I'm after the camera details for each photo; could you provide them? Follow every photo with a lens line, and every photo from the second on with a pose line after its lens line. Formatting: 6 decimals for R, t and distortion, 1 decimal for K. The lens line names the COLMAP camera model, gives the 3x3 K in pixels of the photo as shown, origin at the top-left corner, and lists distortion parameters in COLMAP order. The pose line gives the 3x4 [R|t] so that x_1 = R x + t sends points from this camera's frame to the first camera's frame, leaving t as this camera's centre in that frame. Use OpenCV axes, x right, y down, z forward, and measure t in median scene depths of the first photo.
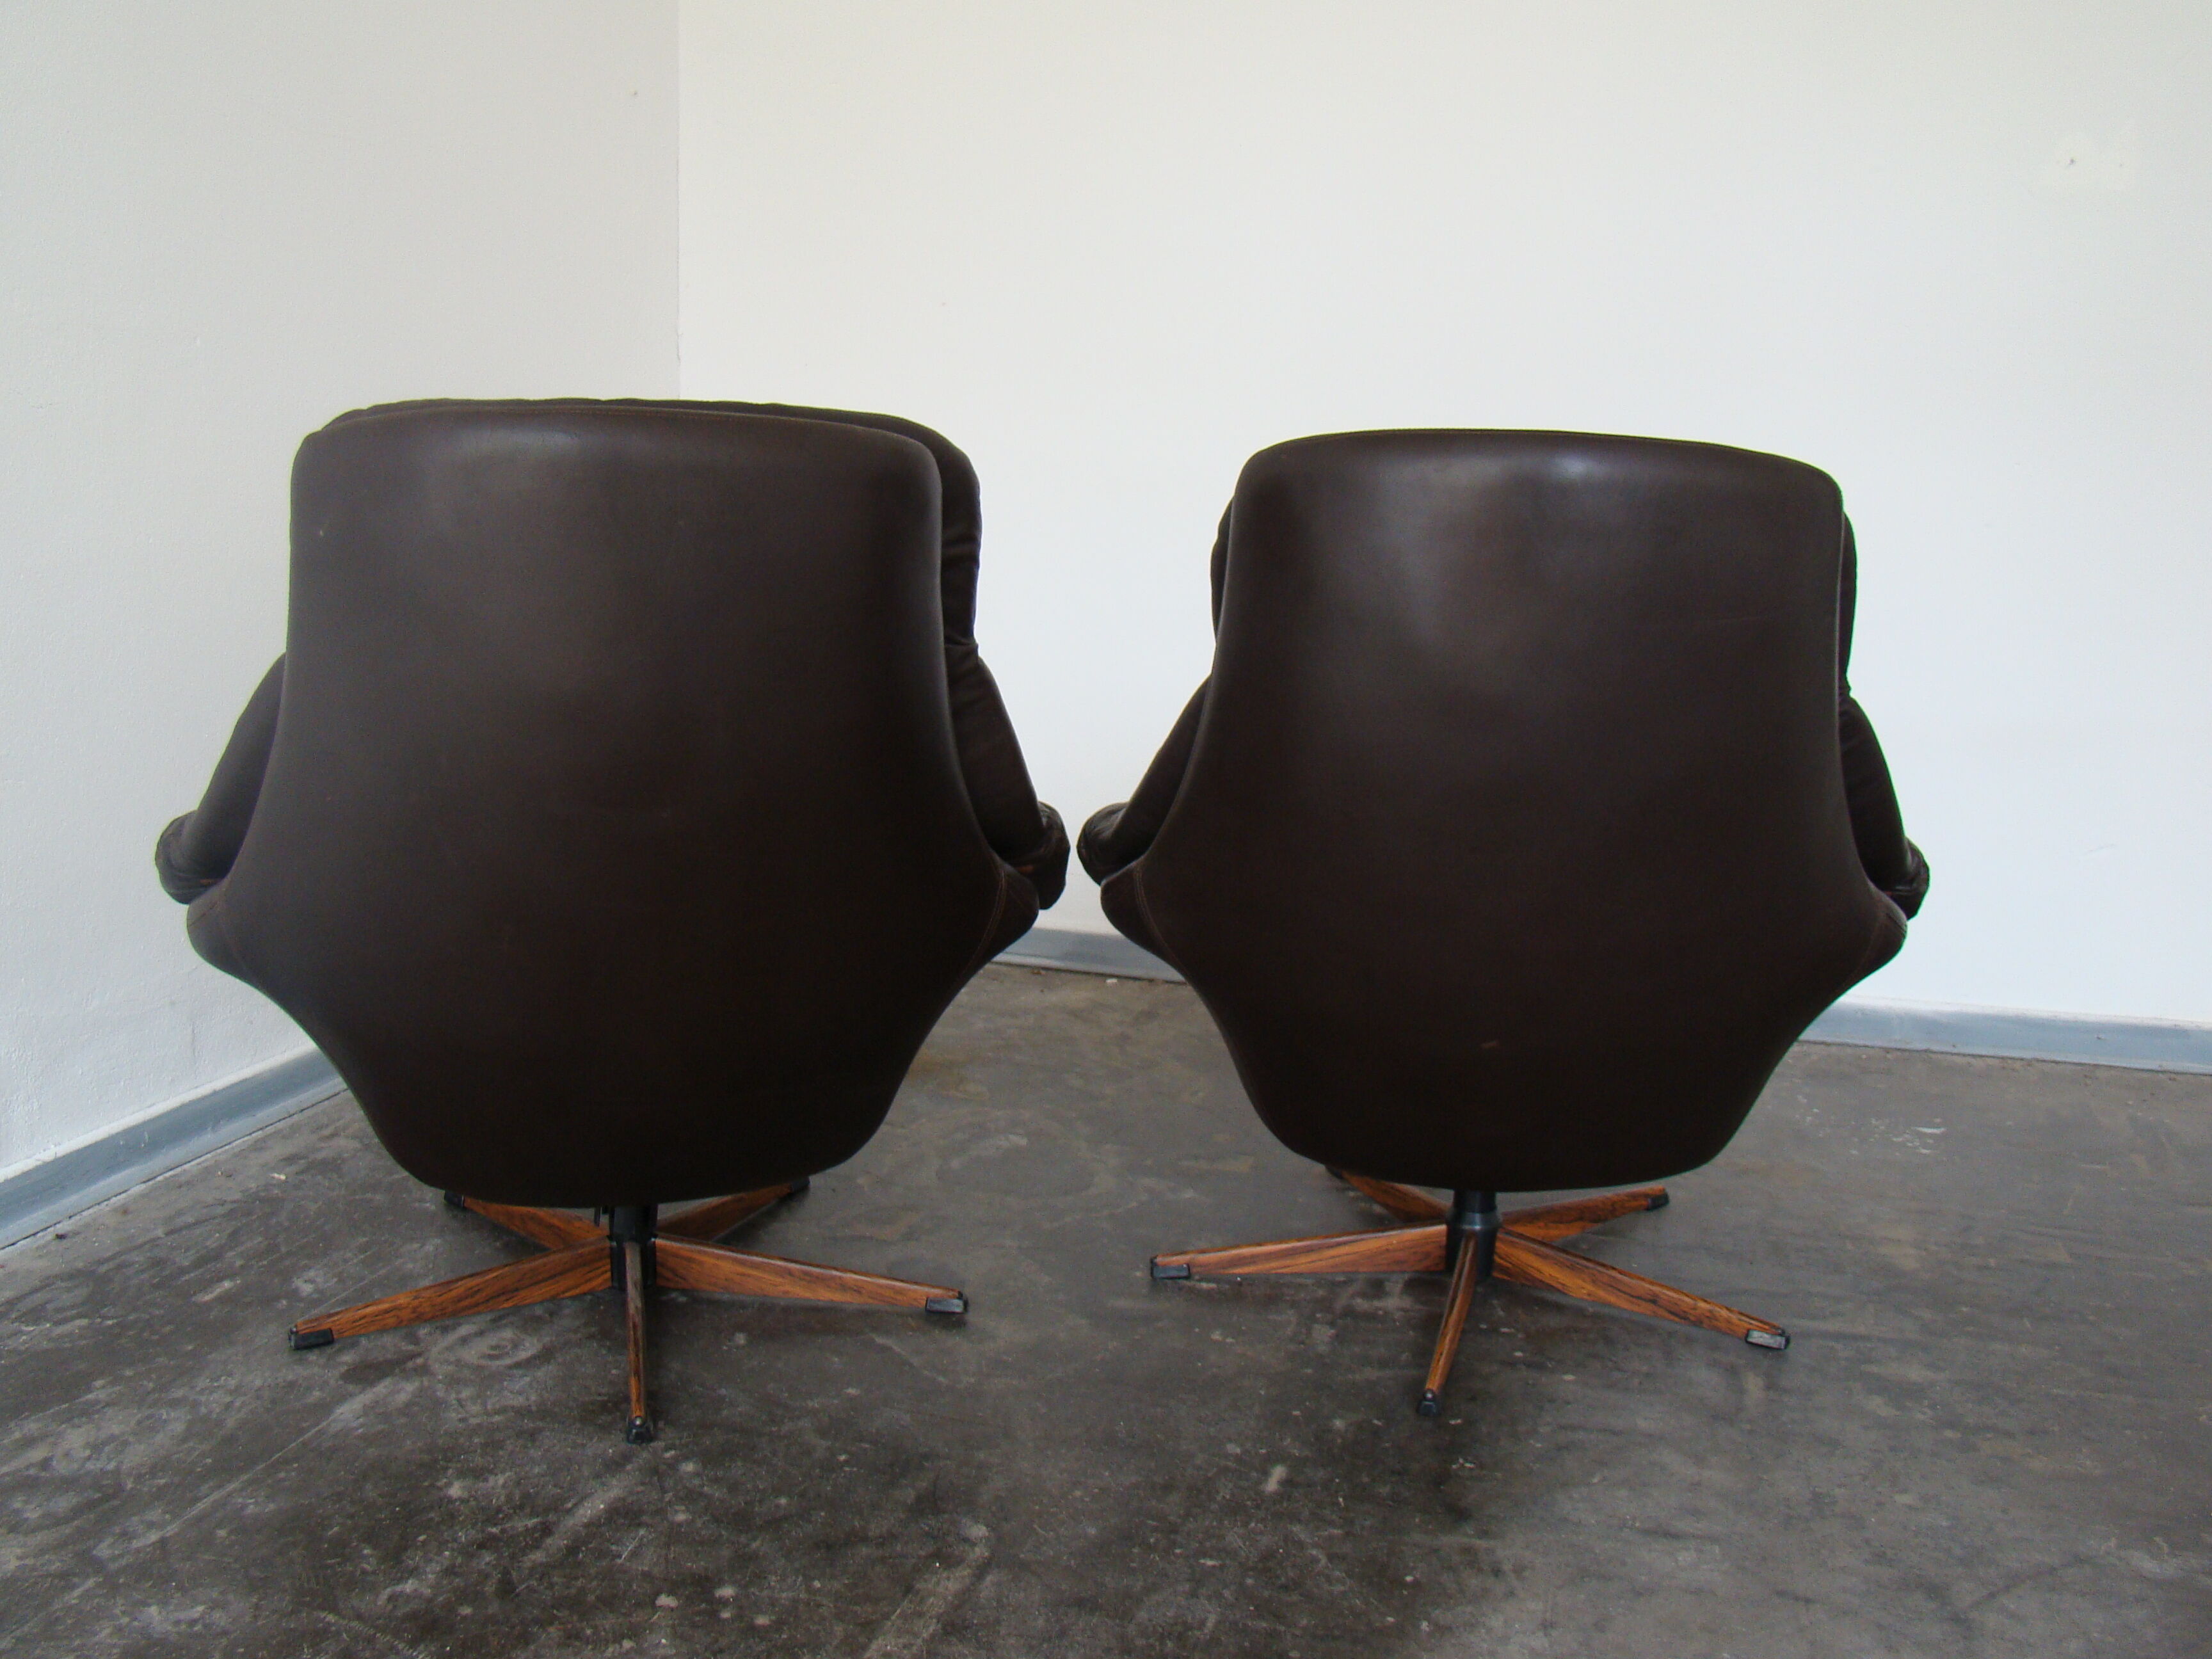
lens RADIAL K [[2006.8, 0, 1124.5], [0, 2006.8, 817.6], [0, 0, 1]] dist [-0.144972, 0.038125]
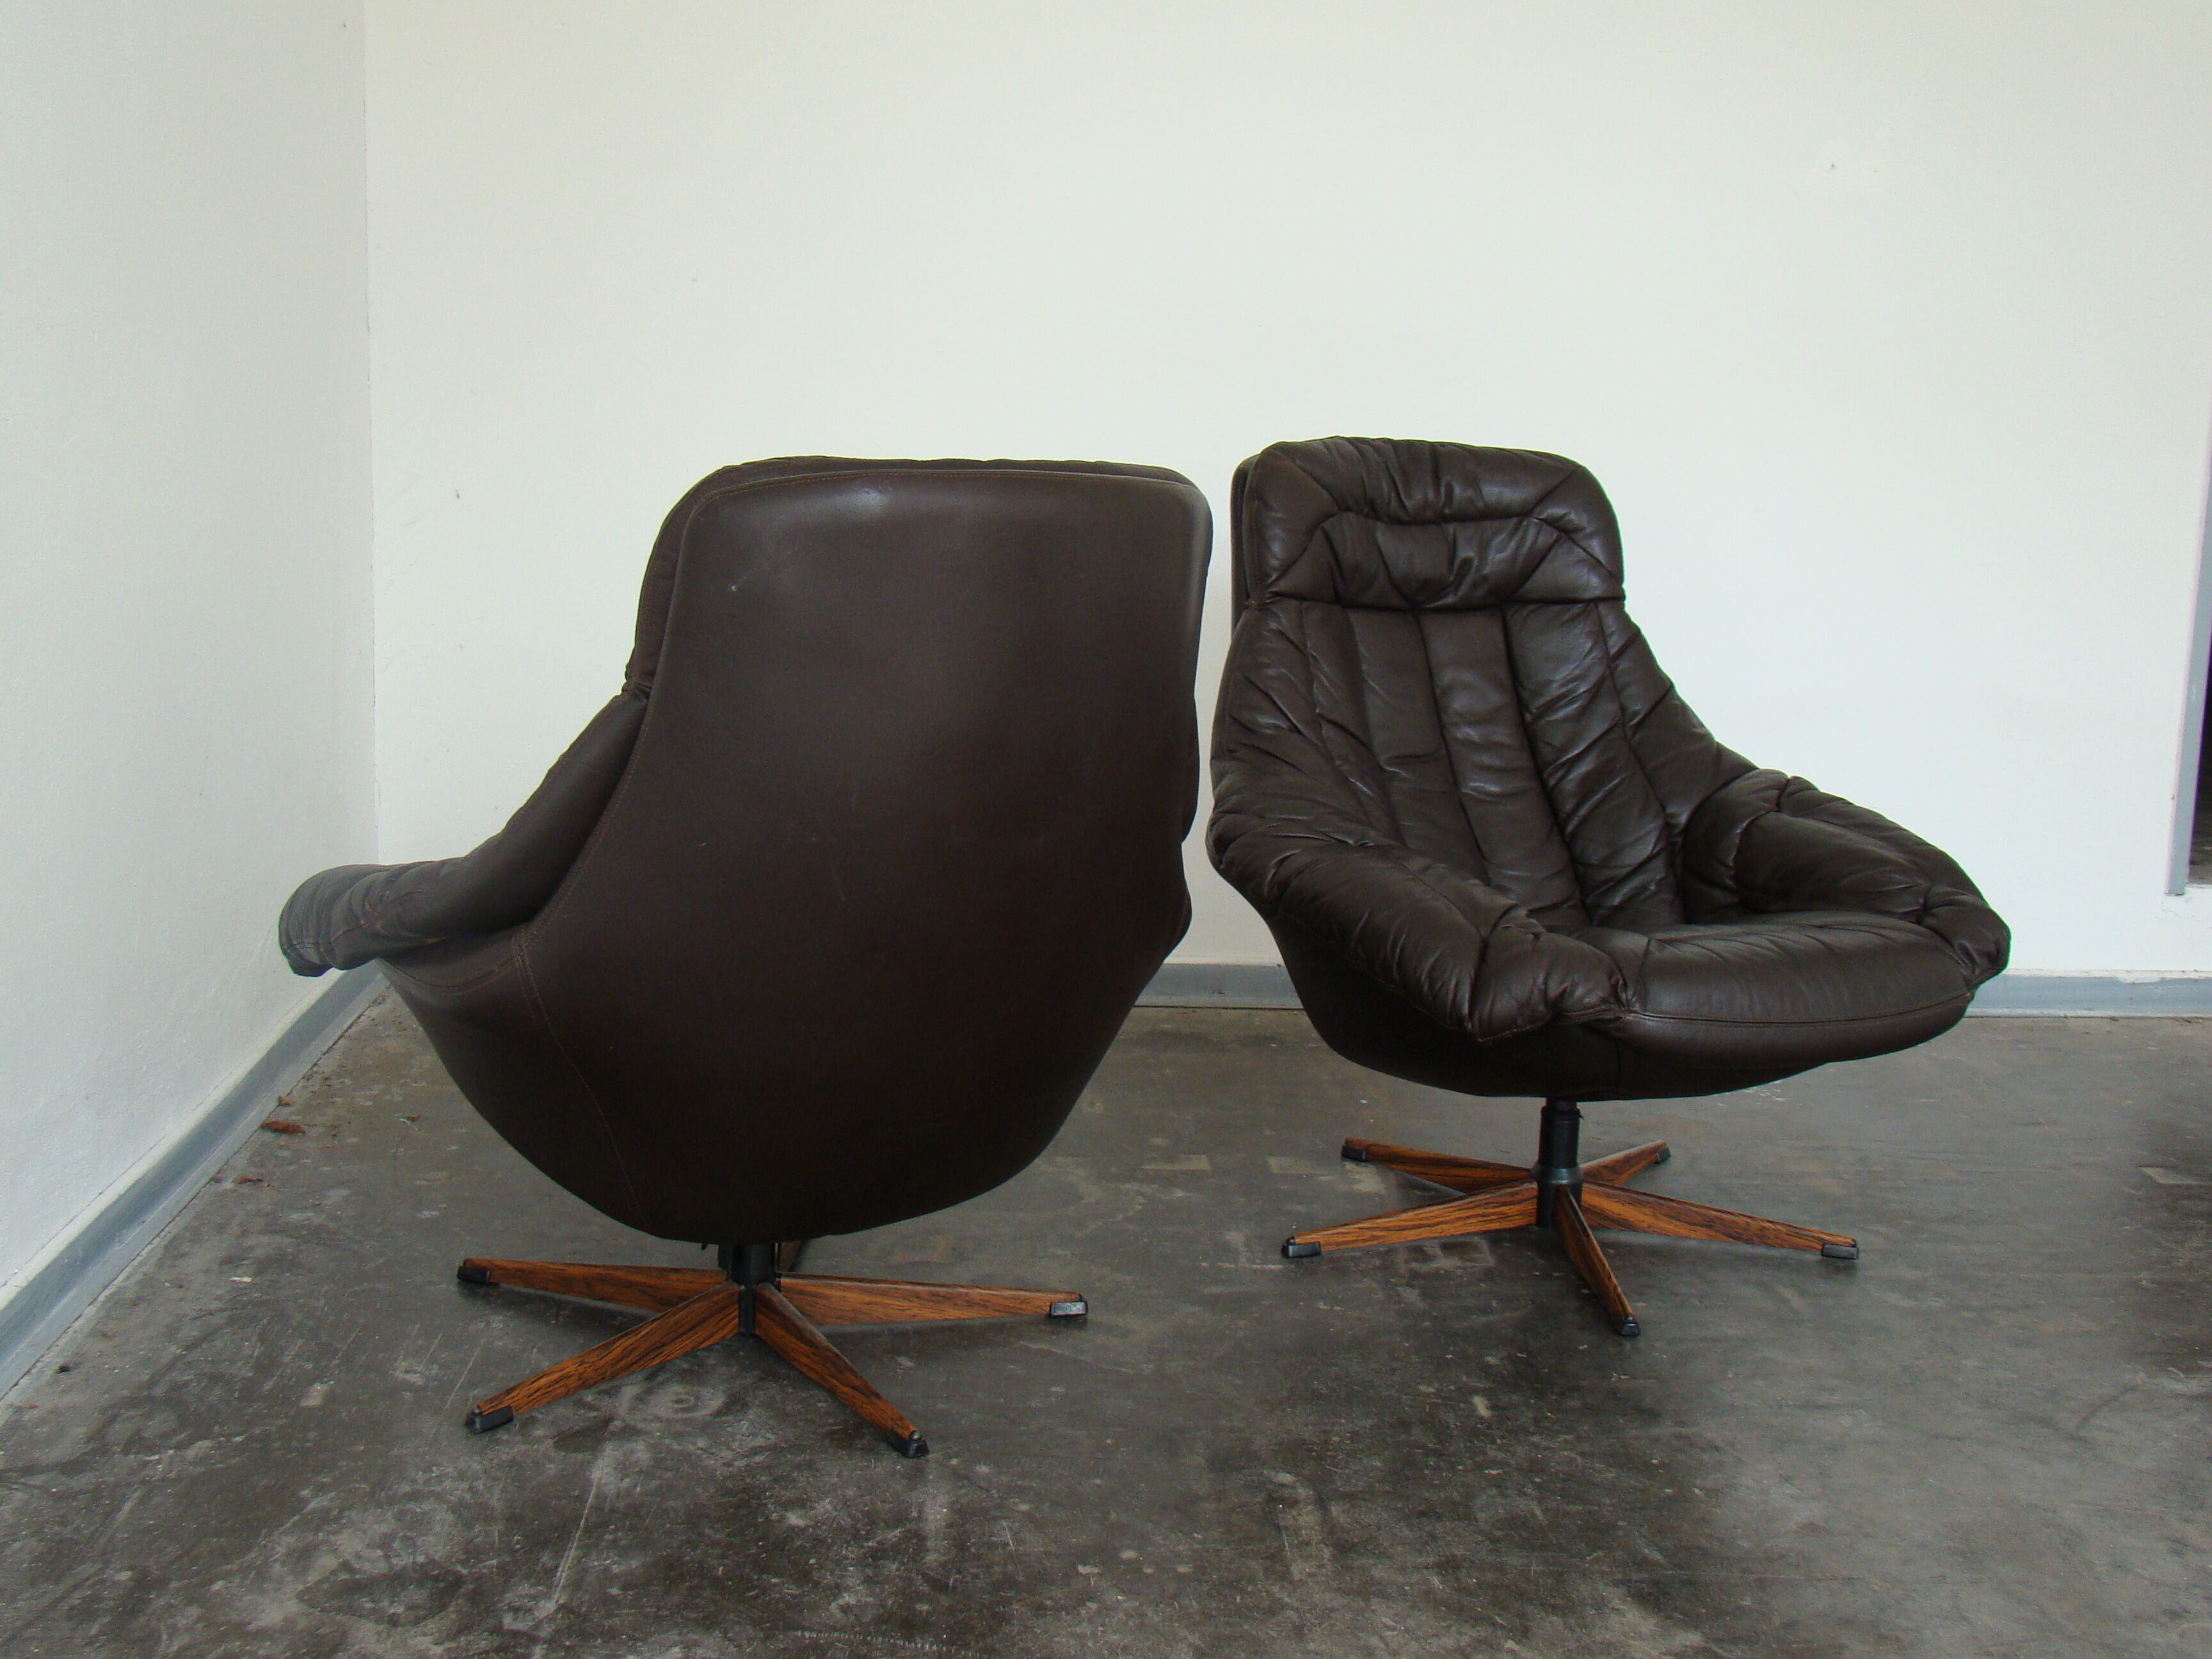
lens RADIAL K [[2499.9, 0, 1096.9], [0, 2499.9, 818.5], [0, 0, 1]] dist [-0.039069, 0.000000]
pose [[0.944352, -0.049156, 0.325243, -0.503641], [0.049069, 0.998759, 0.008475, -0.019102], [-0.325257, 0.007956, 0.945592, -0.238347]]
